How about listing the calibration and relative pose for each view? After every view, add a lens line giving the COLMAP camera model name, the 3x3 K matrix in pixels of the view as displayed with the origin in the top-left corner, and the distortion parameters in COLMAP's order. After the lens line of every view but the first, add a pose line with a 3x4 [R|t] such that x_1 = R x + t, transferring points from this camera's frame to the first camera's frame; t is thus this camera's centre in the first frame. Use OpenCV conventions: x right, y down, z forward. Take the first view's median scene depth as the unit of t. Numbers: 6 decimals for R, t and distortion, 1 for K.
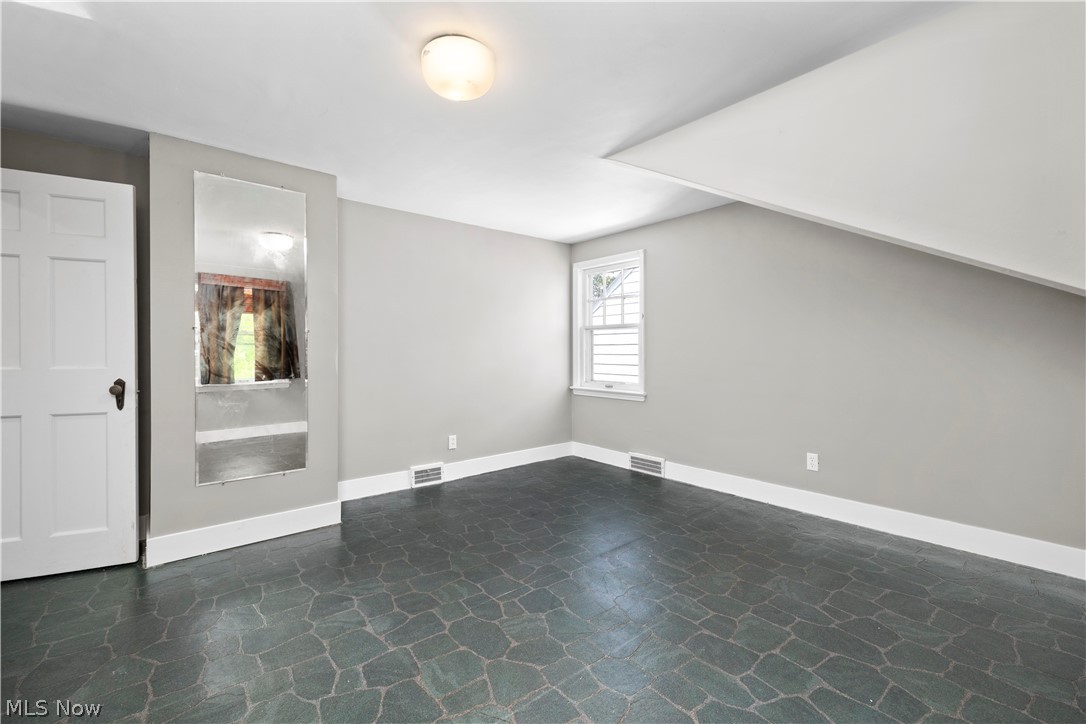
lens RADIAL K [[450.8, 0, 549.8], [0, 450.8, 358.8], [0, 0, 1]] dist [0.000838, 0.000066]
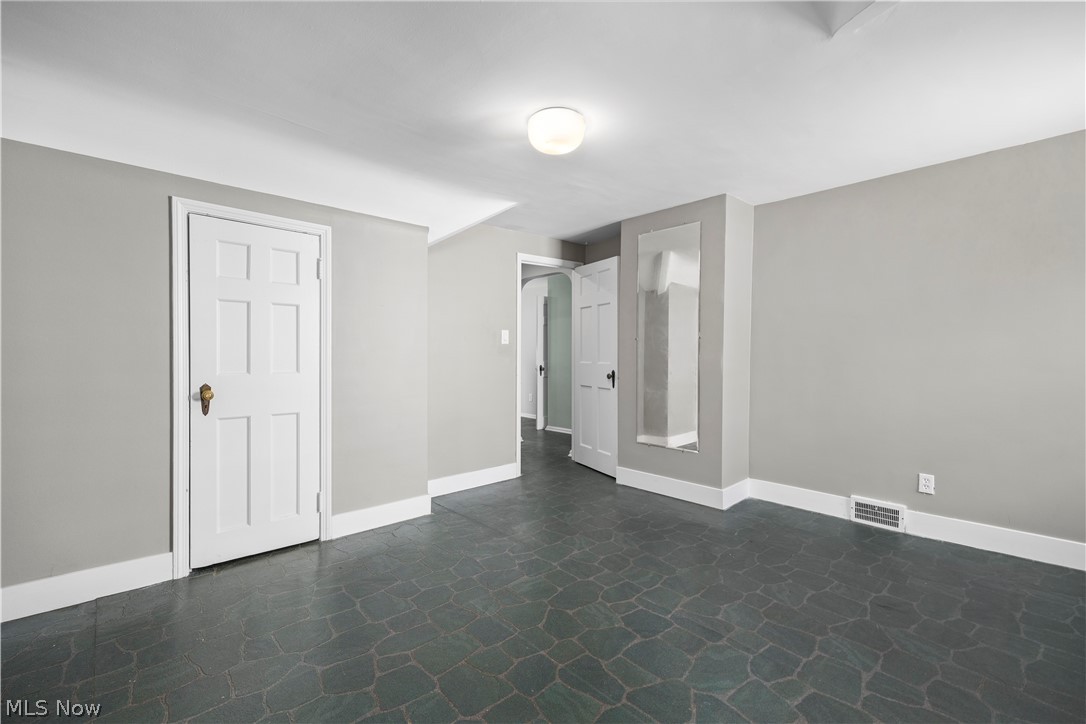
lens RADIAL K [[450.8, 0, 548.6], [0, 450.8, 365.0], [0, 0, 1]] dist [0.000838, 0.000066]
pose [[0.079617, 0.026018, -0.996486, 0.751208], [-0.016722, 0.999554, 0.024762, -0.013502], [0.996685, 0.014692, 0.080017, 0.612403]]
